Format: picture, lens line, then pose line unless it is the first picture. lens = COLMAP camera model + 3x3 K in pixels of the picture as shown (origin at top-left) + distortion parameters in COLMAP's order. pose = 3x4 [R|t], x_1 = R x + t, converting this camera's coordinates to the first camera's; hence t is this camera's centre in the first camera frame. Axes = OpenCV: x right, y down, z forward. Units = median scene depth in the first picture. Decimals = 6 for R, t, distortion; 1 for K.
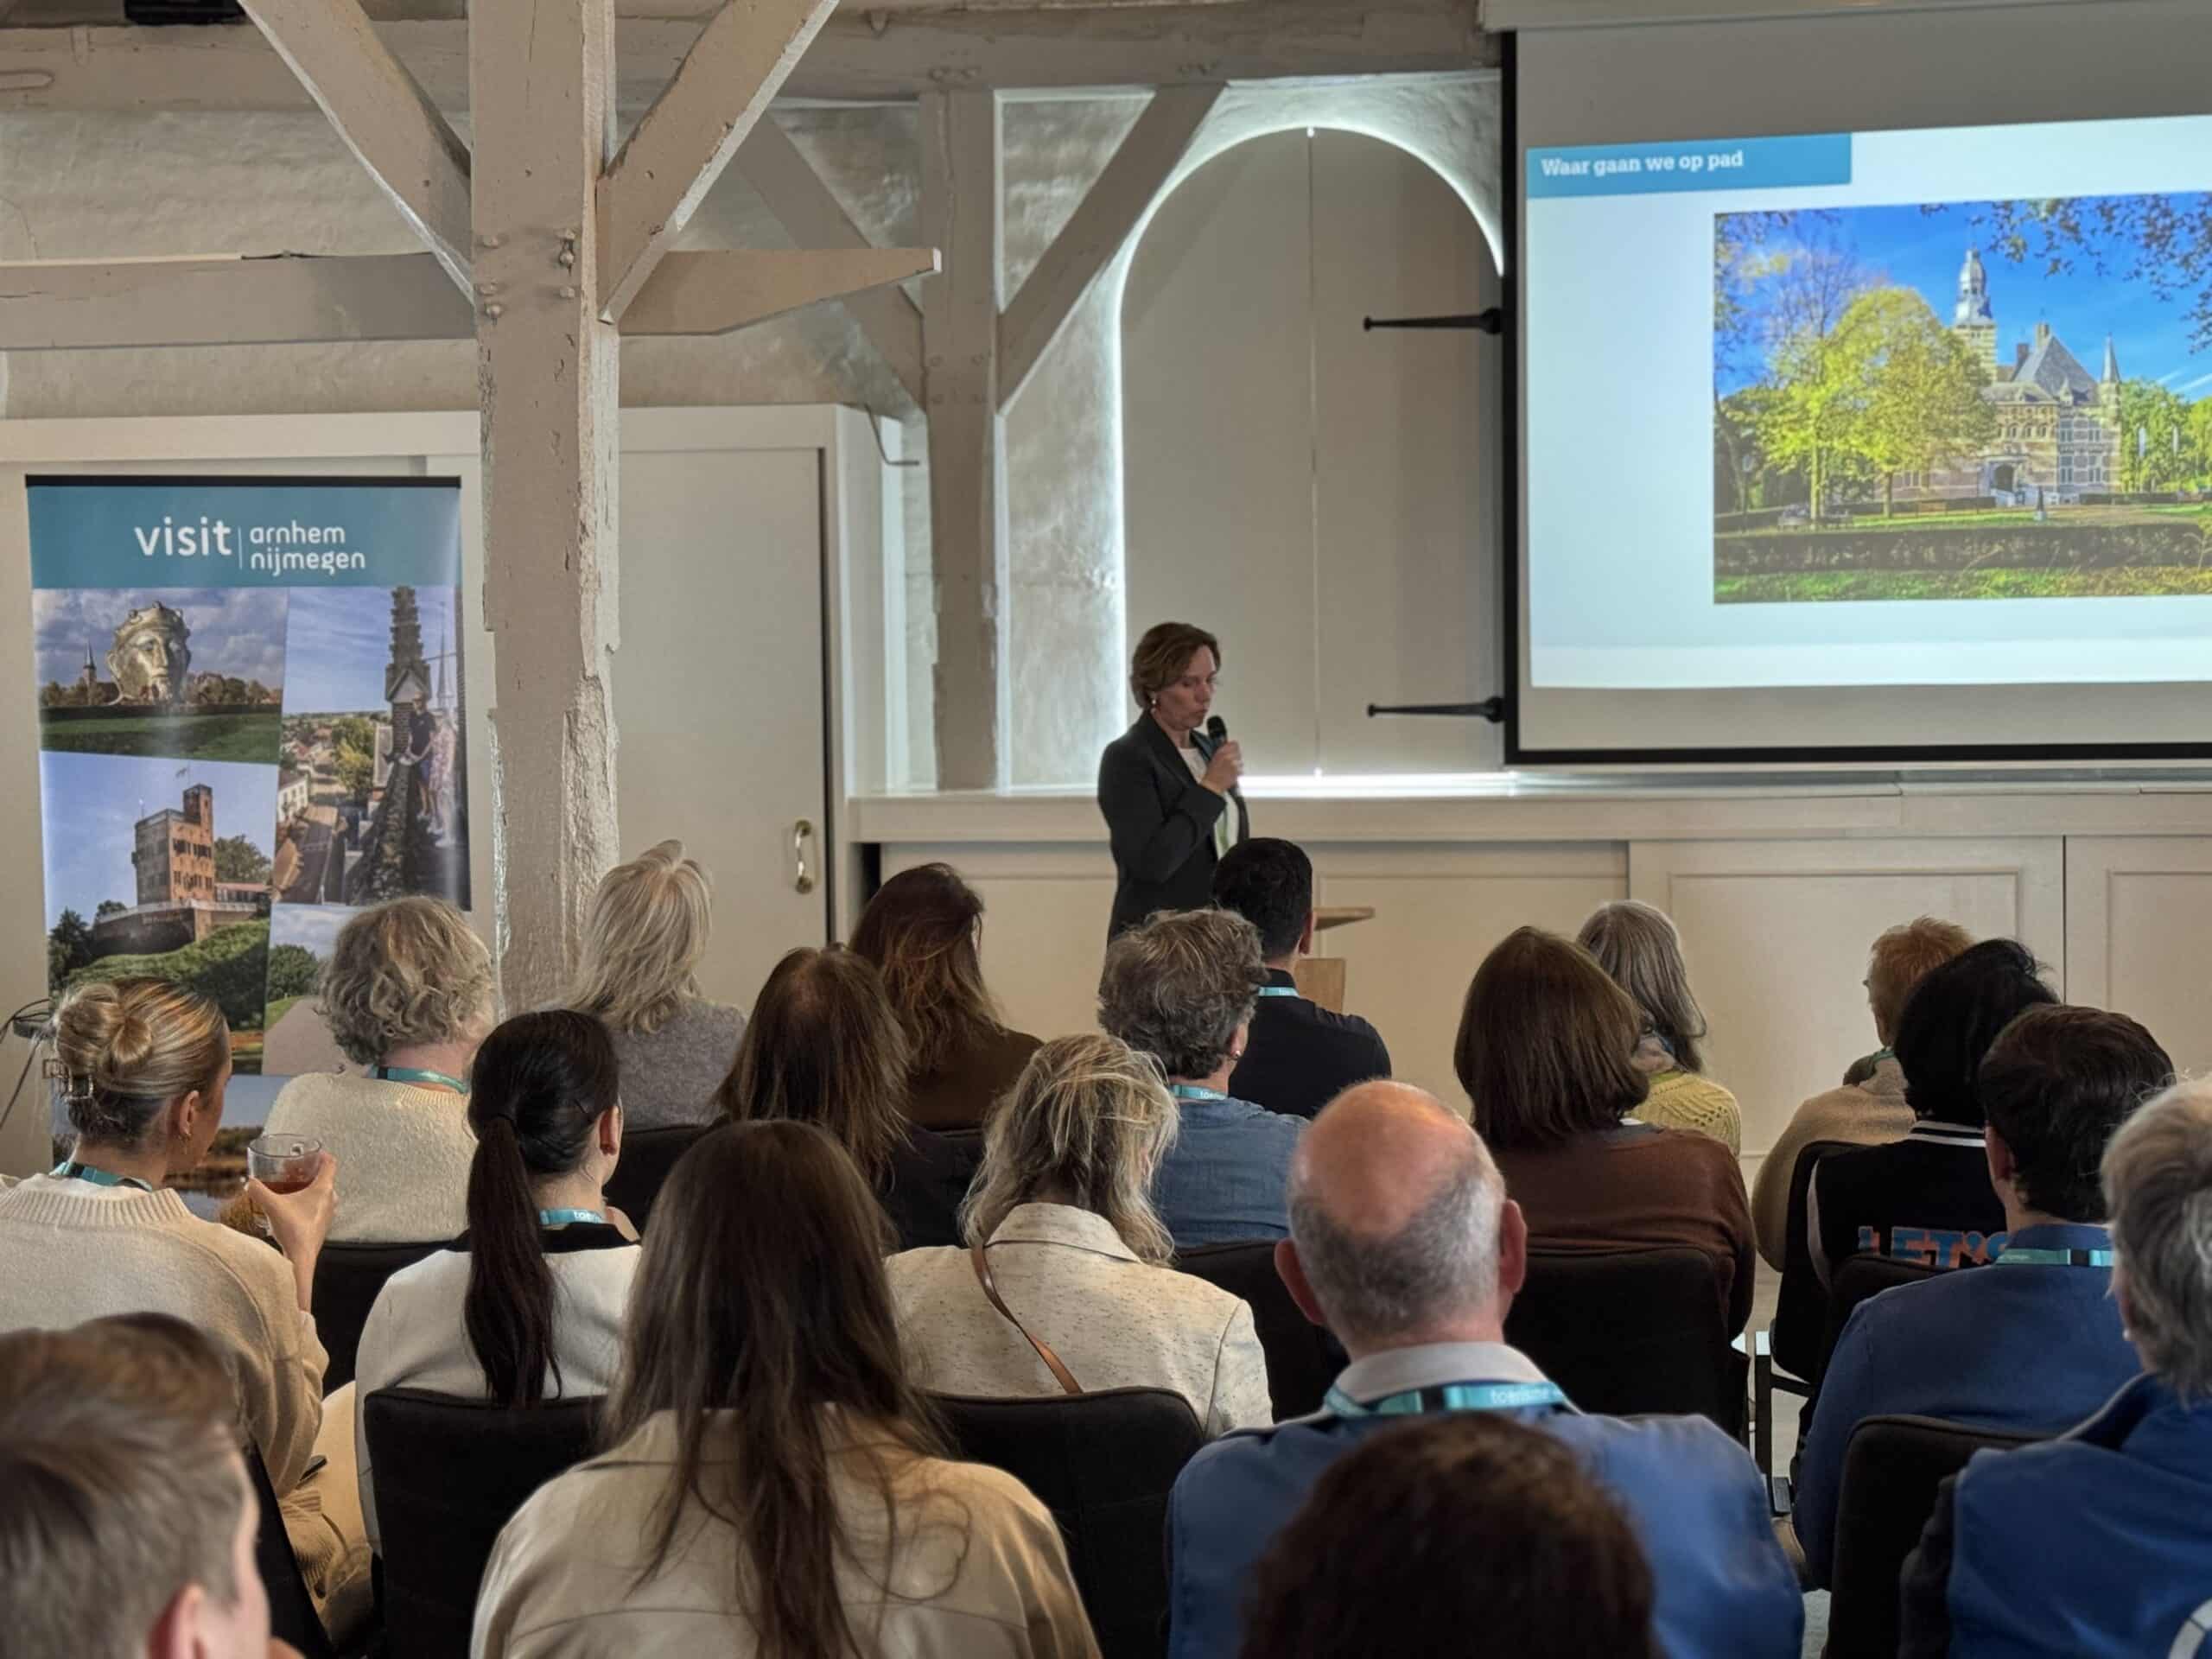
lens RADIAL K [[3535.0, 0, 1106.0], [0, 3535.0, 829.5], [0, 0, 1]] dist [0.152567, -0.015666]
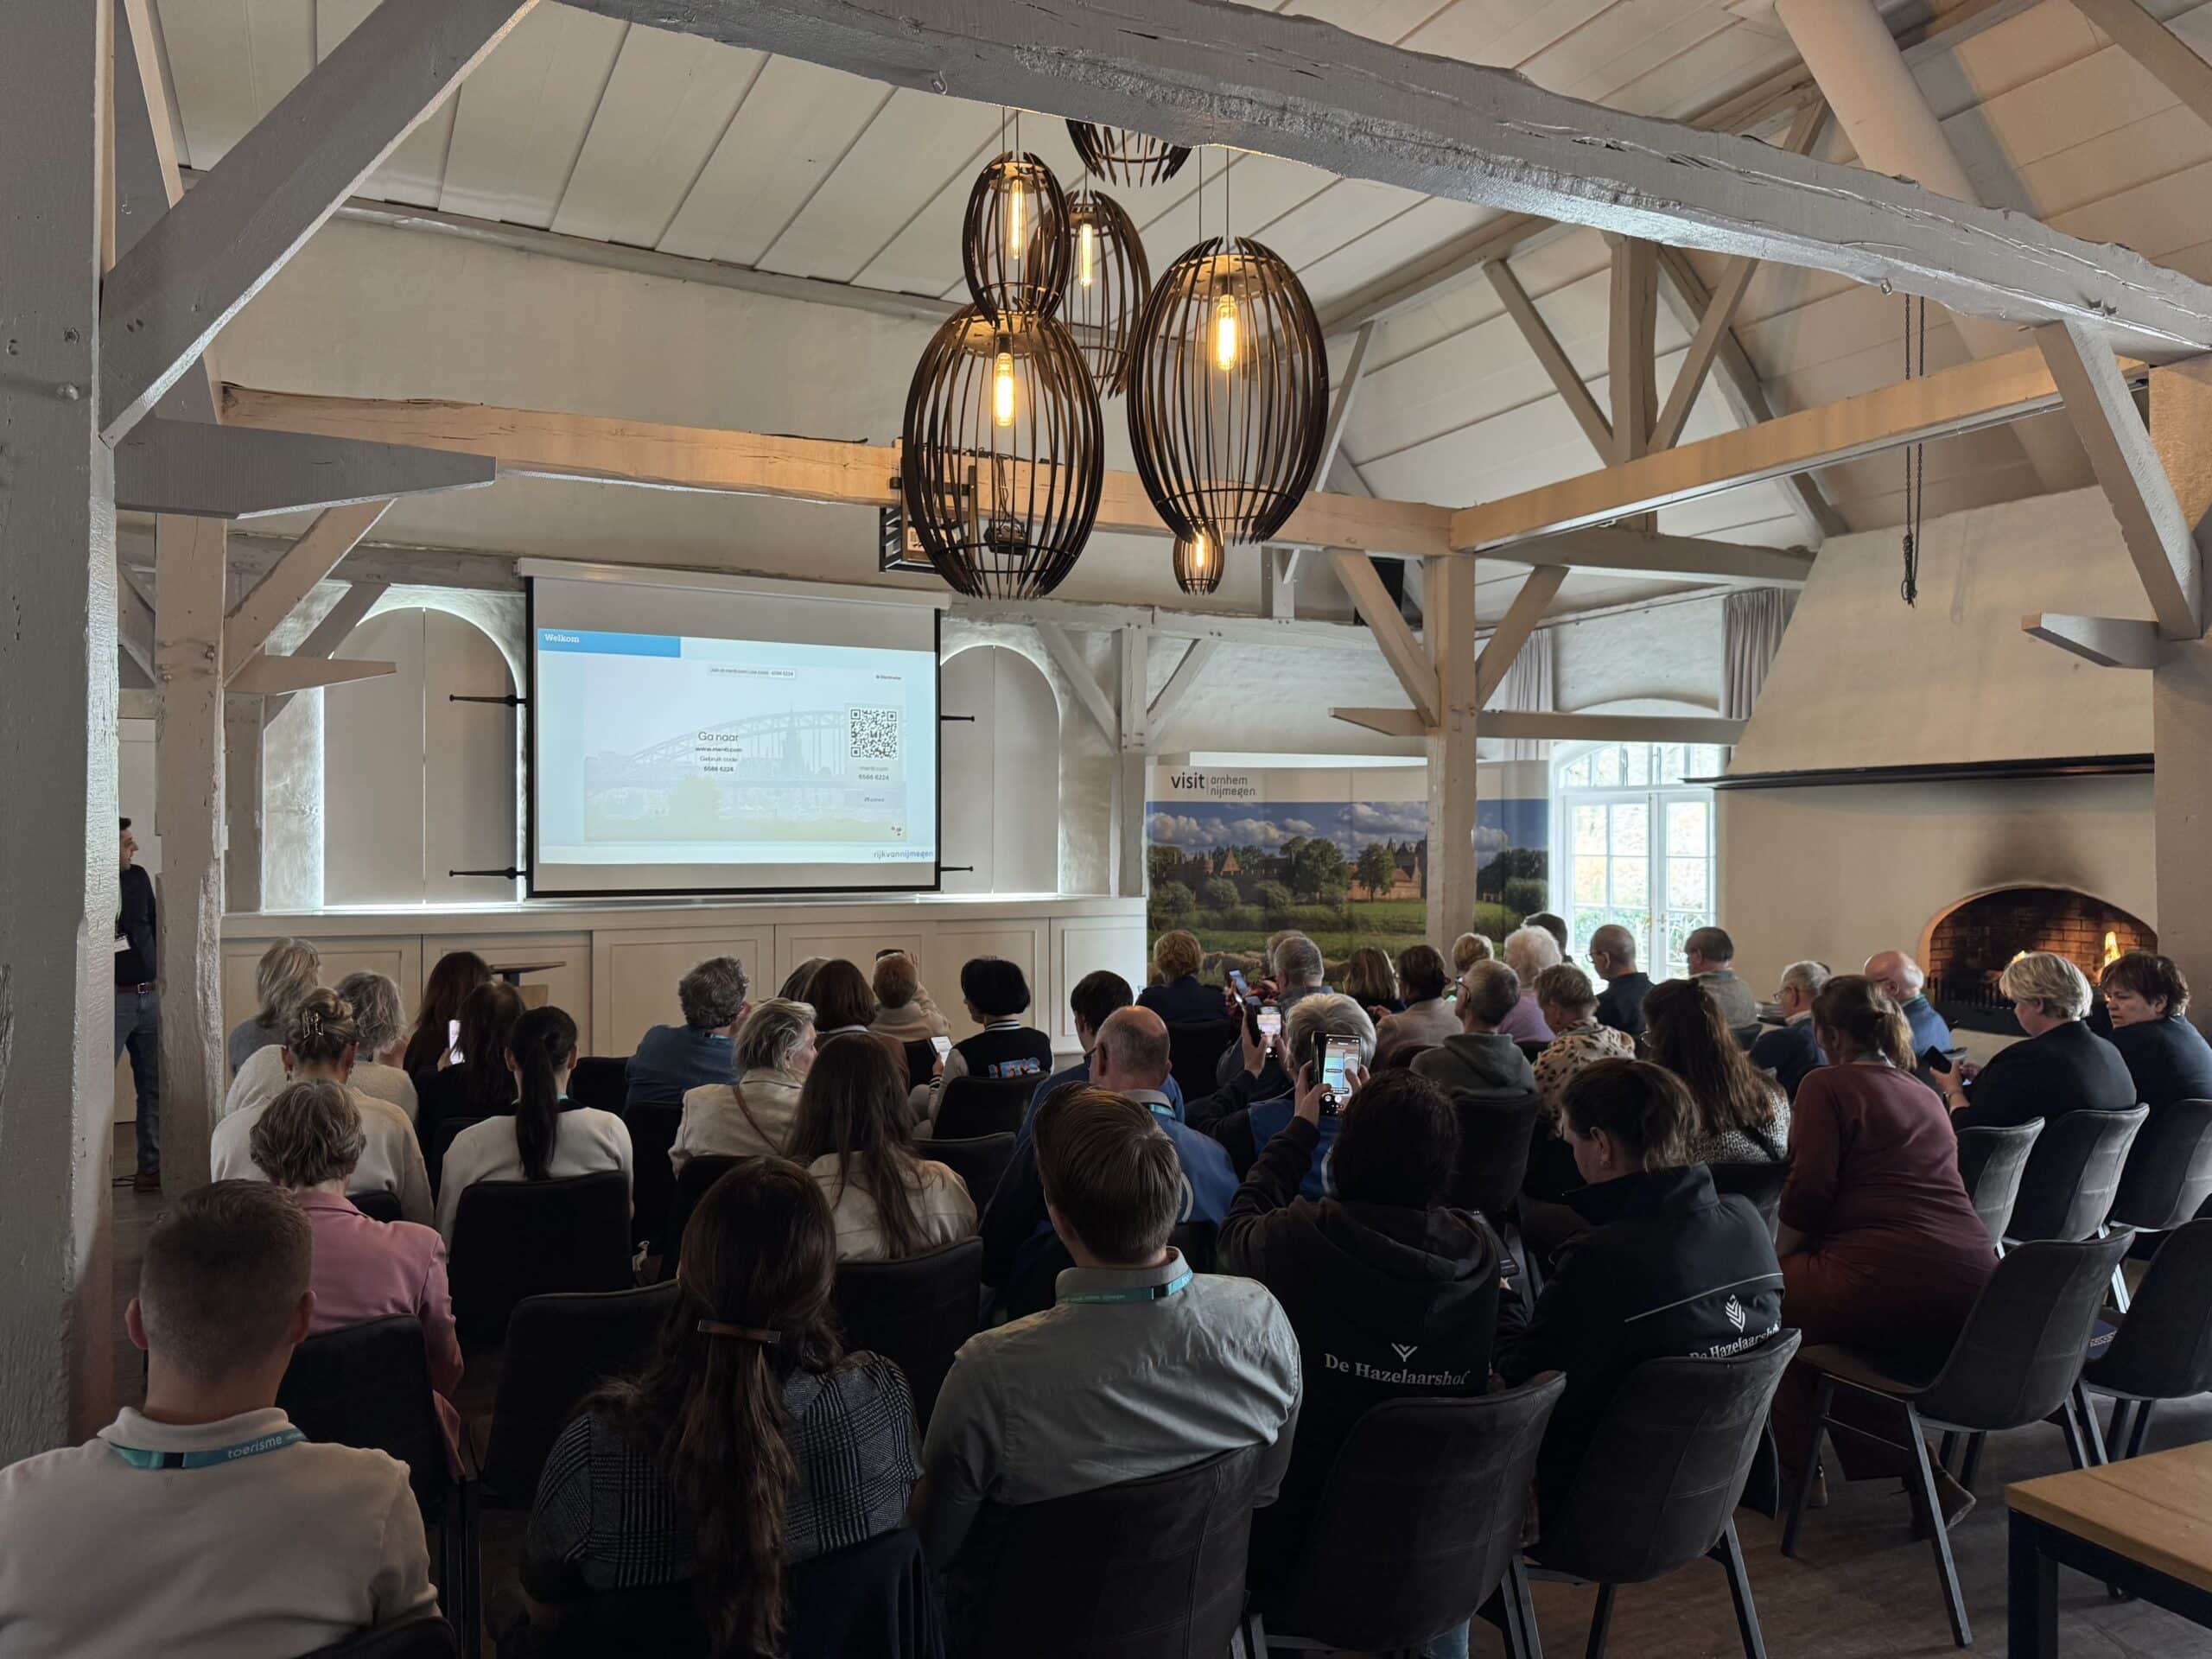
lens RADIAL K [[1557.2, 0, 1106.0], [0, 1557.2, 829.5], [0, 0, 1]] dist [-0.001516, -0.000409]
pose [[0.809406, 0.017281, 0.586995, -0.169536], [0.017992, 0.998368, -0.054201, -0.001477], [-0.586973, 0.054432, 0.807774, -0.013254]]
